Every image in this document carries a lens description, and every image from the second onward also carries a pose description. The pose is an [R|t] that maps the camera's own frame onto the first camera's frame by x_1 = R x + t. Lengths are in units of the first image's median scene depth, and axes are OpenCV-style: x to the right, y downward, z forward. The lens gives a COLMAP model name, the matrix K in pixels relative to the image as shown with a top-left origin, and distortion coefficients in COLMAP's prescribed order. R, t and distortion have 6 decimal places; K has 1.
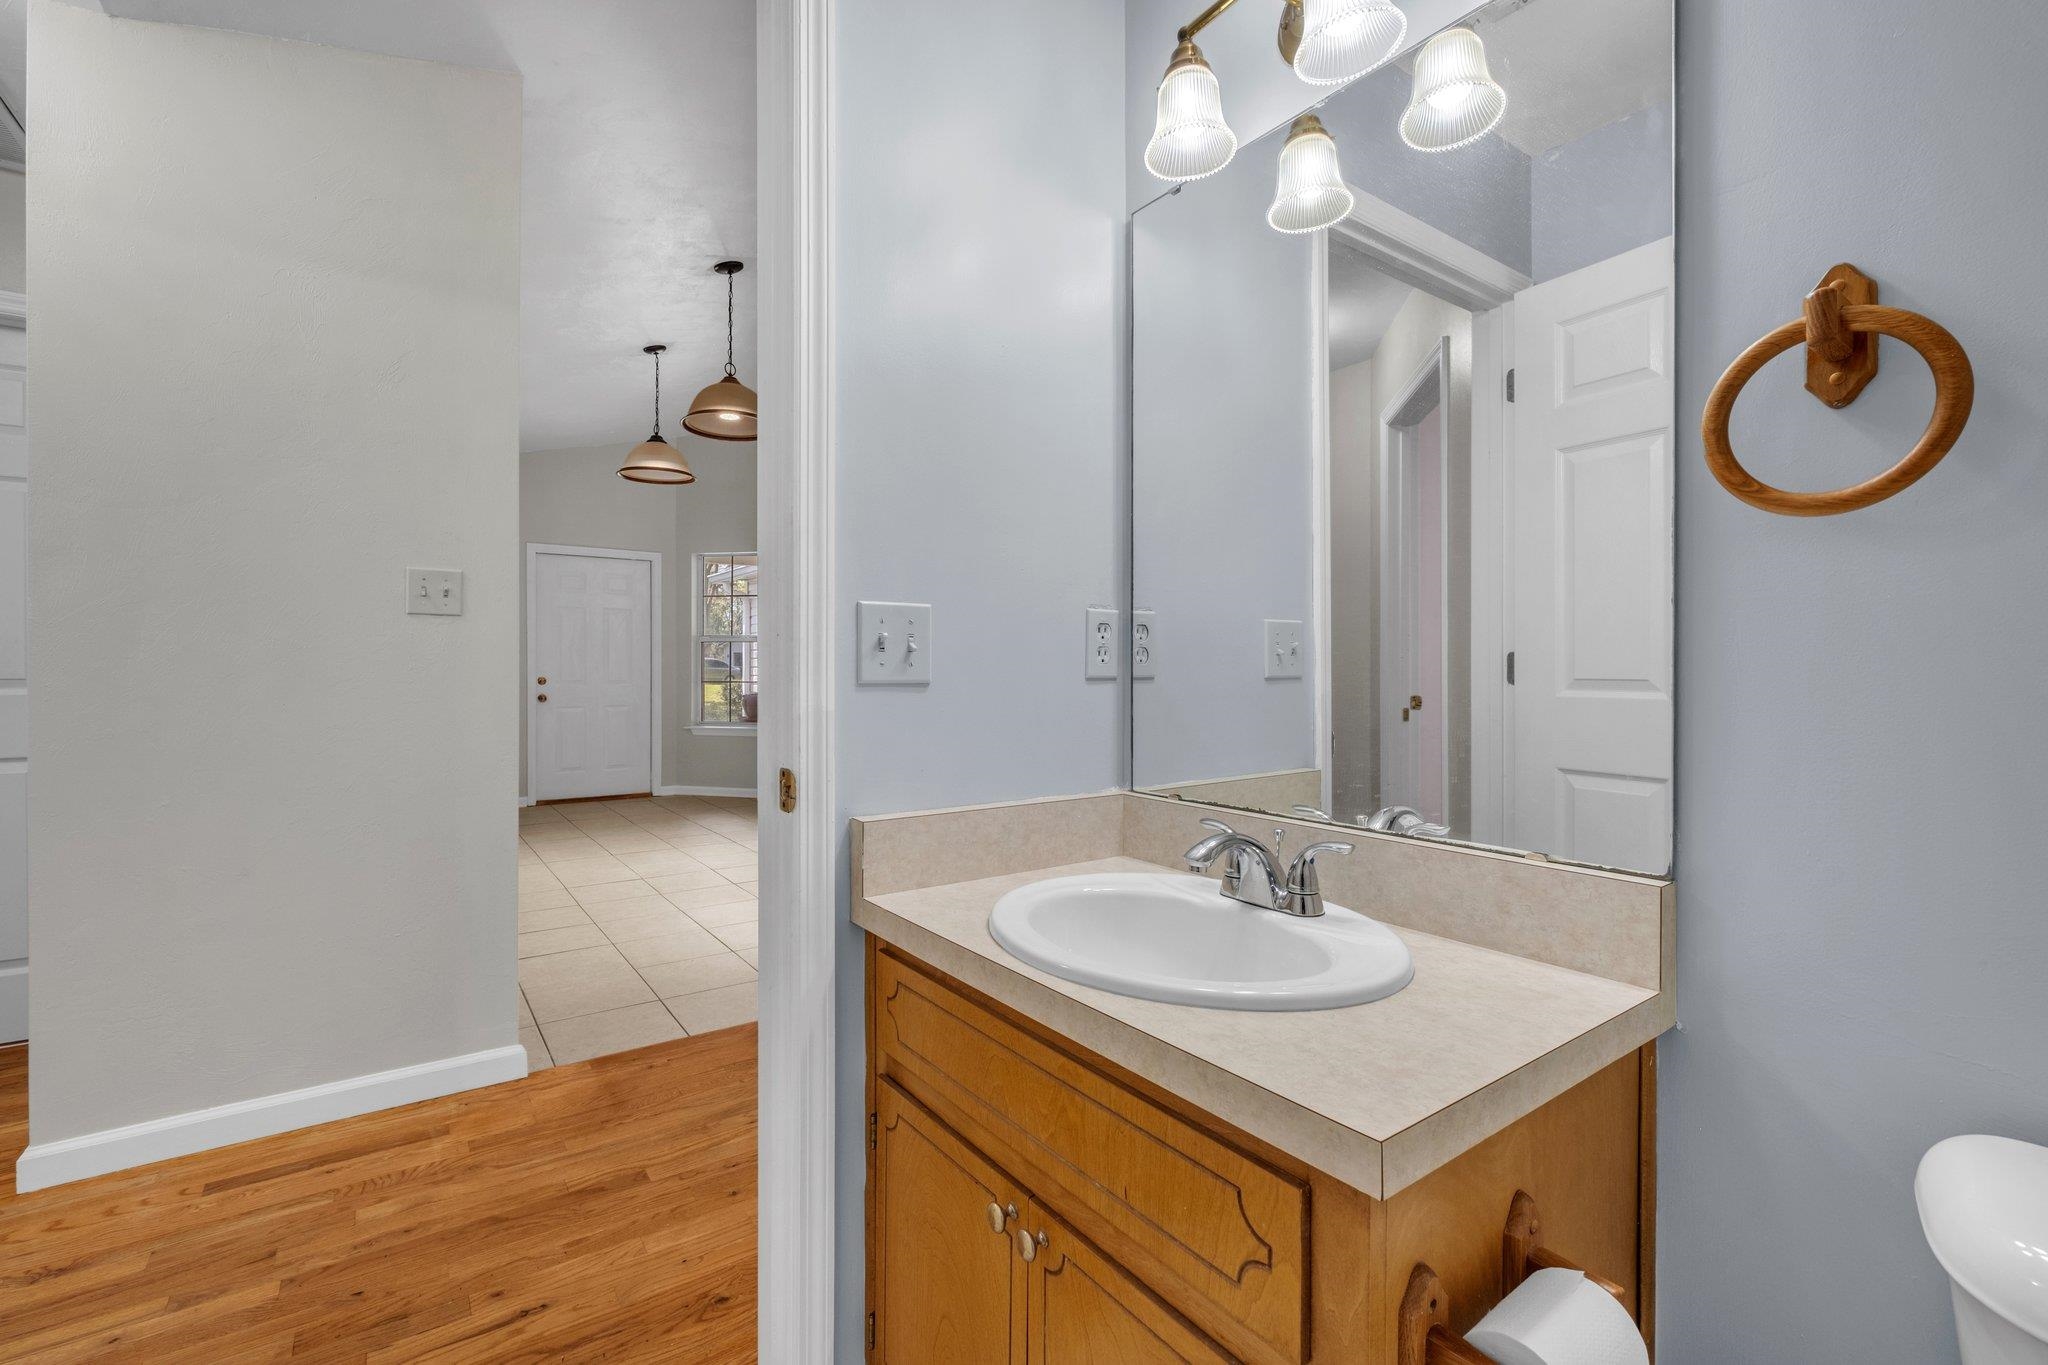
lens RADIAL K [[887.9, 0, 1010.6], [0, 887.9, 672.7], [0, 0, 1]] dist [-0.004101, -0.000150]
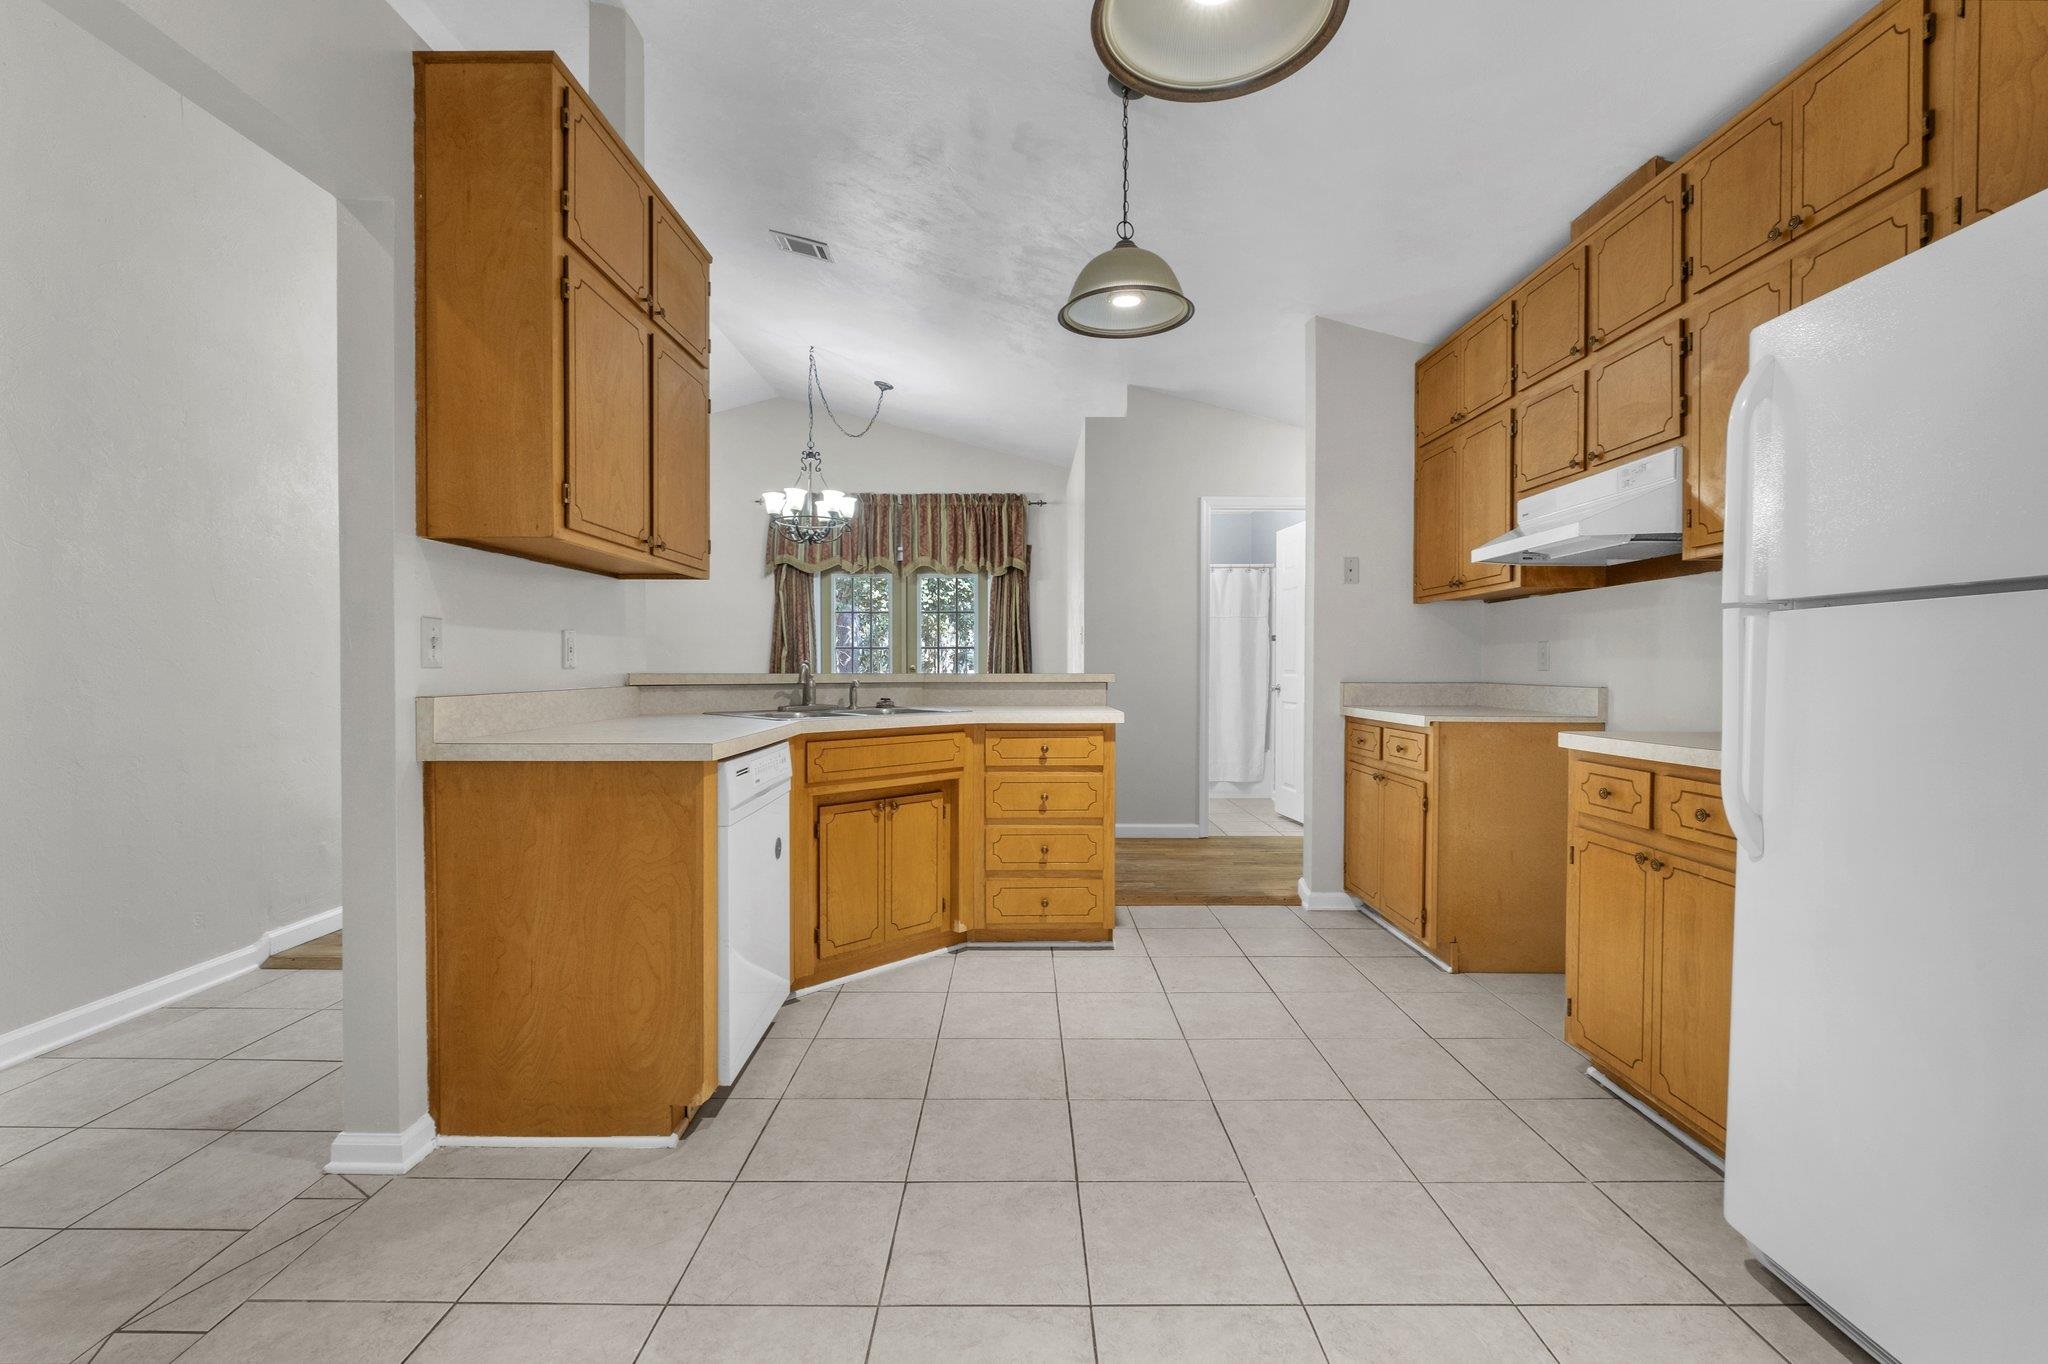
lens RADIAL K [[890.3, 0, 1020.3], [0, 890.3, 675.5], [0, 0, 1]] dist [-0.004056, -0.000089]
pose [[-0.813553, -0.011355, 0.581381, -0.342479], [-0.001910, 0.999856, 0.016856, -0.003014], [-0.581488, 0.012603, -0.813457, 0.843396]]
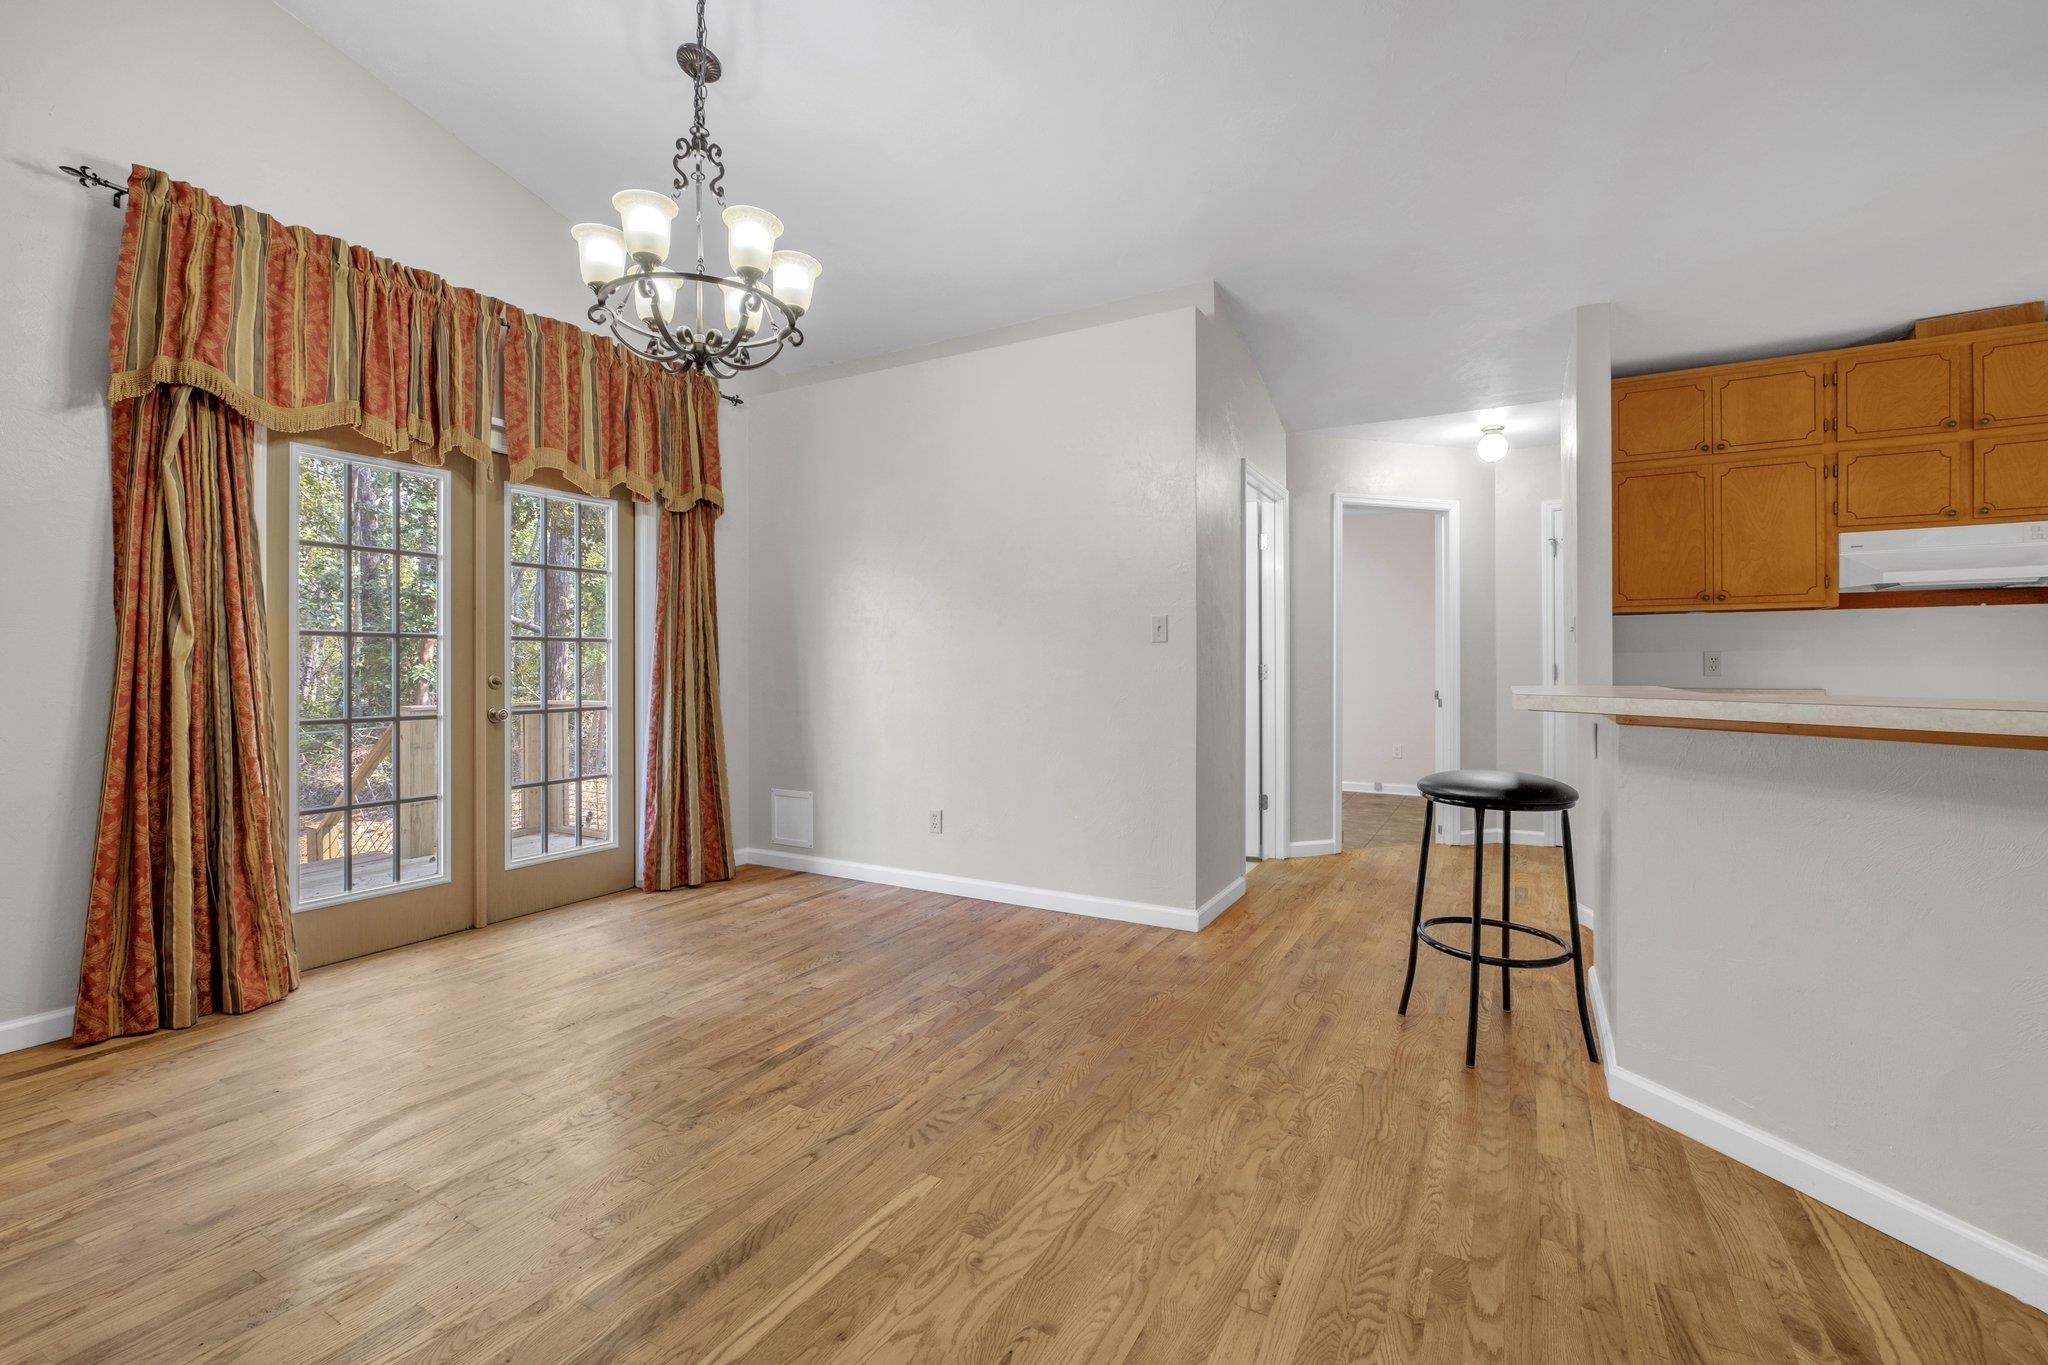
lens RADIAL K [[893.9, 0, 1000.7], [0, 893.9, 666.0], [0, 0, 1]] dist [-0.002994, -0.003587]
pose [[-0.909348, -0.002735, -0.416028, 0.335206], [-0.004237, 0.999987, 0.002688, -0.004406], [0.416015, 0.004207, -0.909348, 0.623183]]
